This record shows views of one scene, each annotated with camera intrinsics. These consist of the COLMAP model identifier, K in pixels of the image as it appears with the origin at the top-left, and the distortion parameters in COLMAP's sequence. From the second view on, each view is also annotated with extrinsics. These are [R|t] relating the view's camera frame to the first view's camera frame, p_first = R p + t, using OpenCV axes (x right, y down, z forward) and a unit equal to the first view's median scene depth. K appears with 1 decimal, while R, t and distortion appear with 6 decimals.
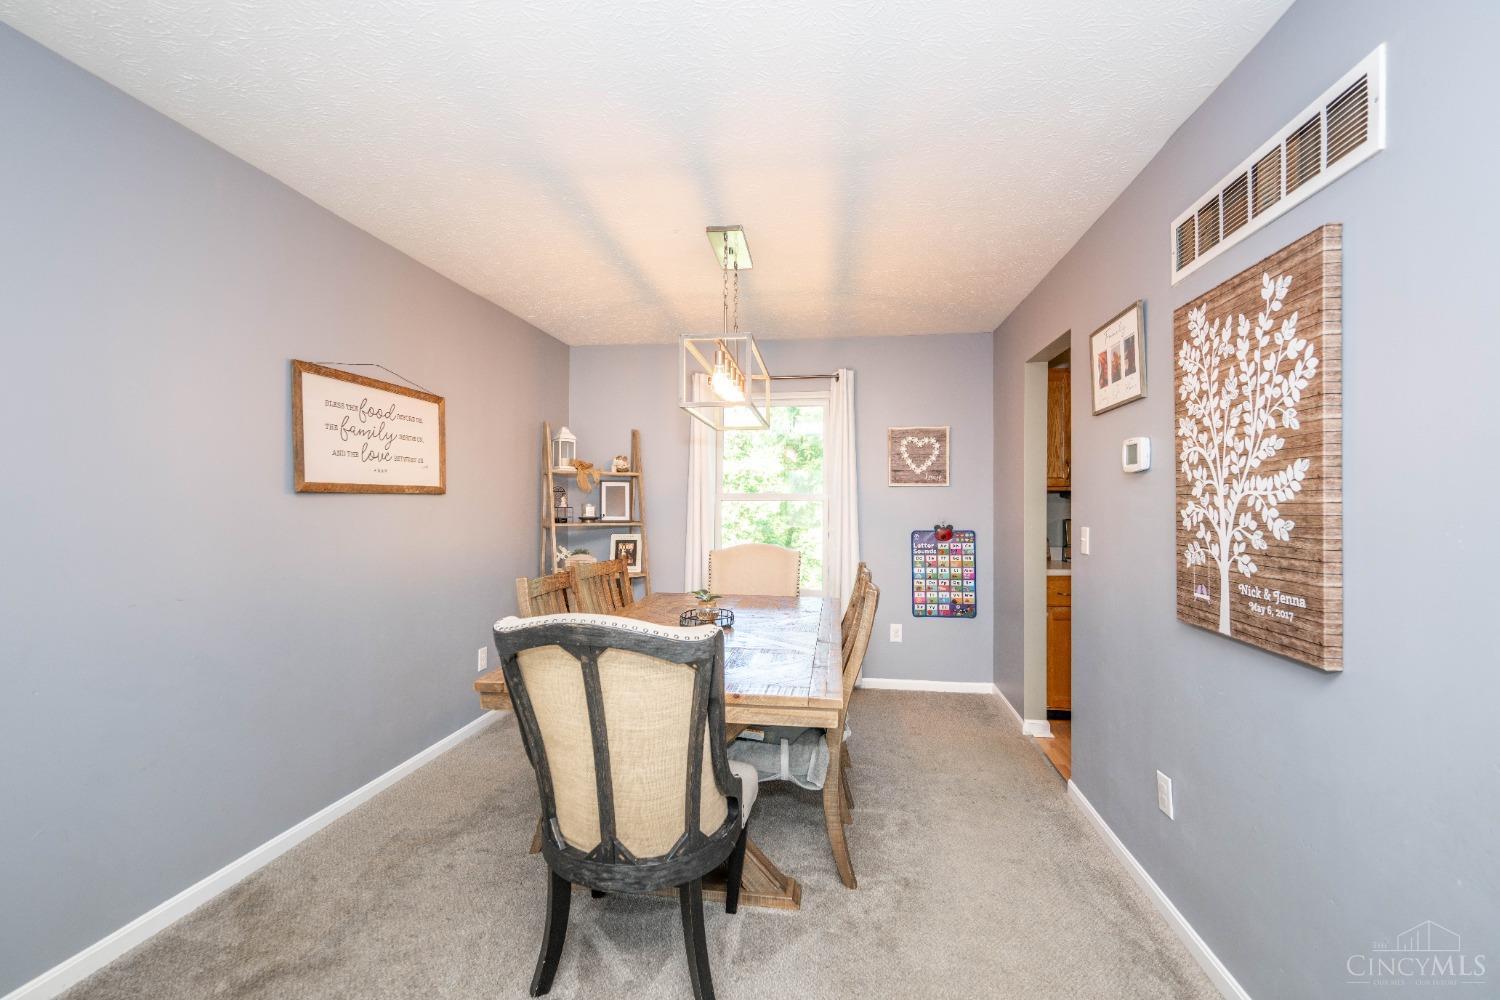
lens RADIAL K [[666.0, 0, 750.5], [0, 666.0, 501.1], [0, 0, 1]] dist [-0.002783, -0.000569]
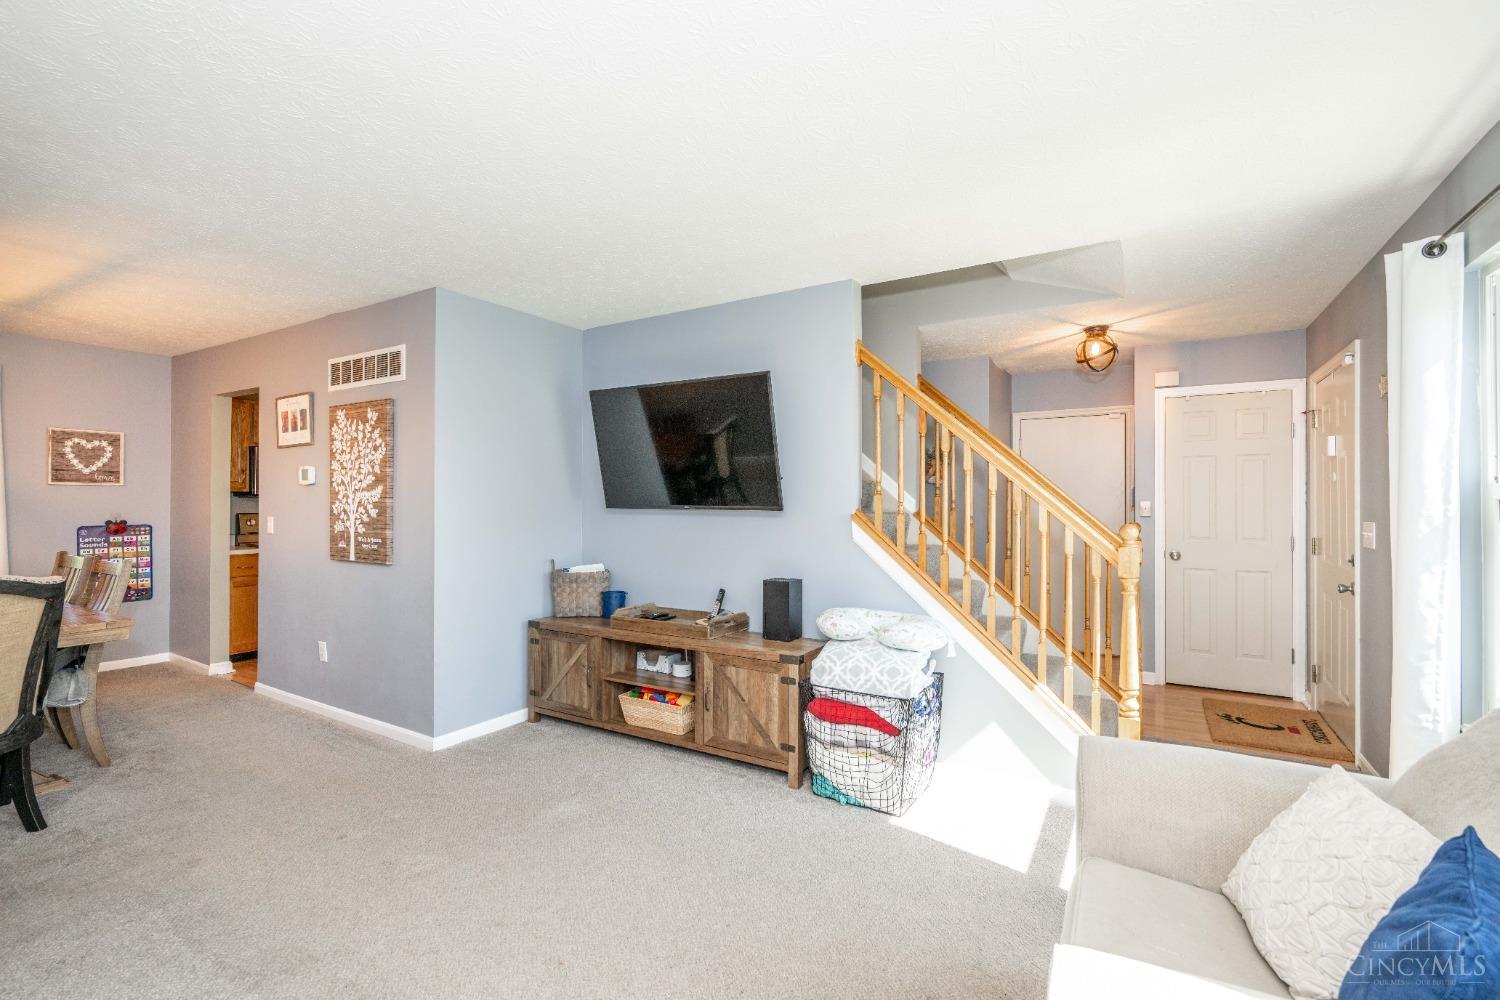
lens RADIAL K [[666.0, 0, 751.2], [0, 666.0, 501.3], [0, 0, 1]] dist [-0.002783, -0.000569]
pose [[0.407245, 0.001575, 0.913318, -0.698744], [-0.006329, 0.999979, 0.001098, -0.009446], [-0.913297, -0.006227, 0.407246, -1.011793]]
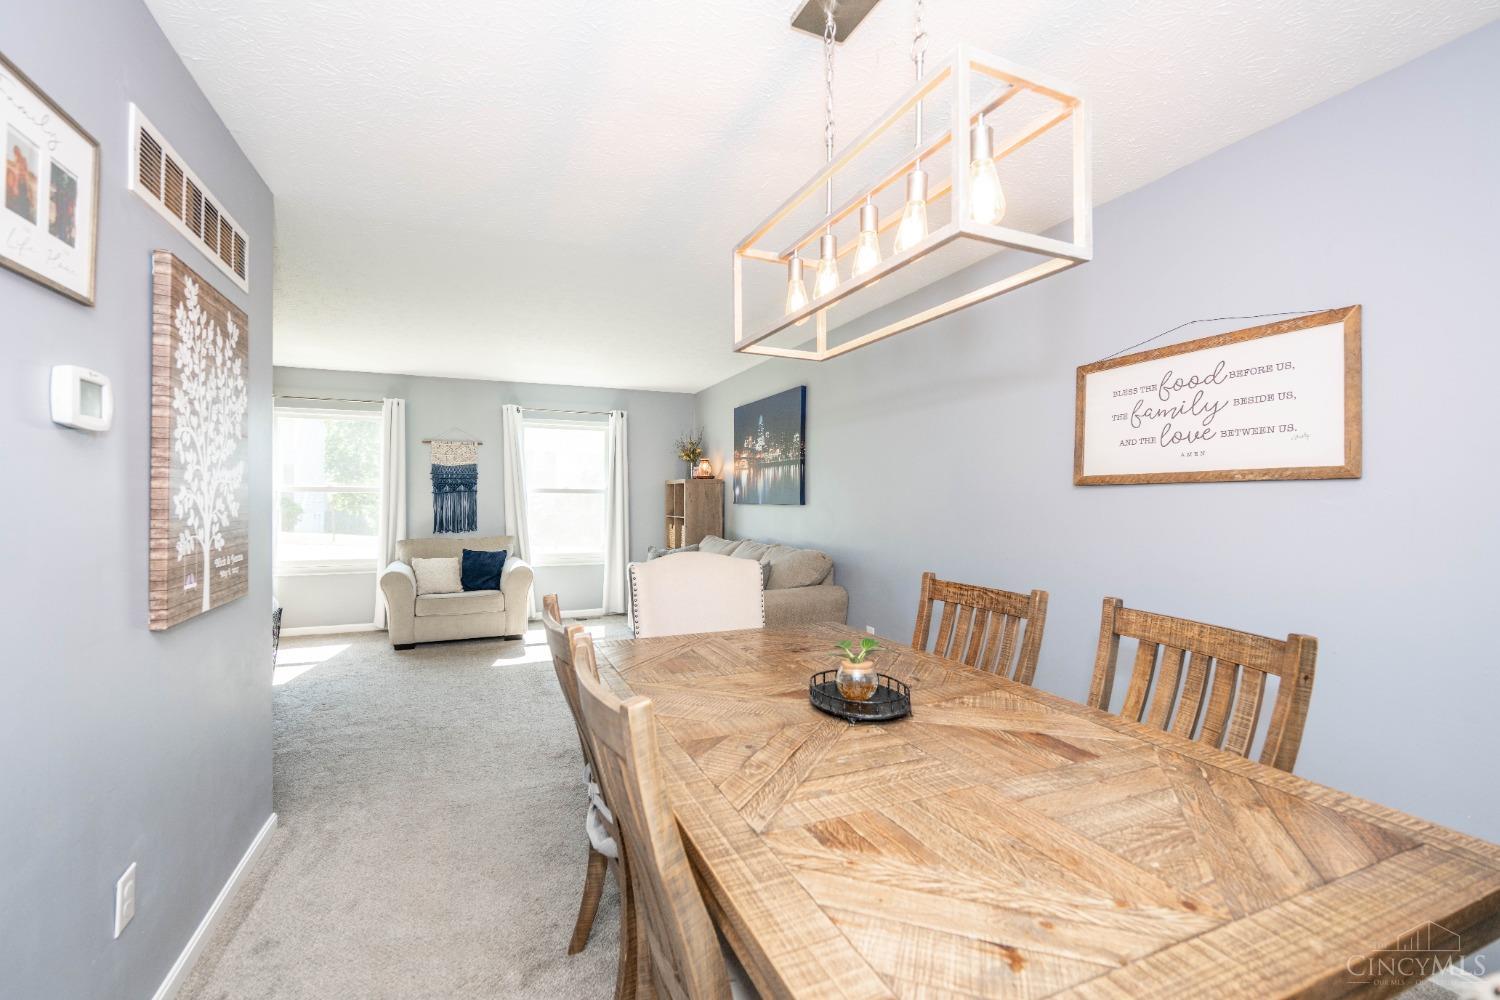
lens RADIAL K [[666.0, 0, 745.3], [0, 666.0, 502.3], [0, 0, 1]] dist [-0.002783, -0.000569]
pose [[-0.864936, -0.002122, -0.501879, 0.442404], [-0.003178, 0.999994, 0.001250, 0.018251], [0.501873, 0.002676, -0.864937, 2.092171]]
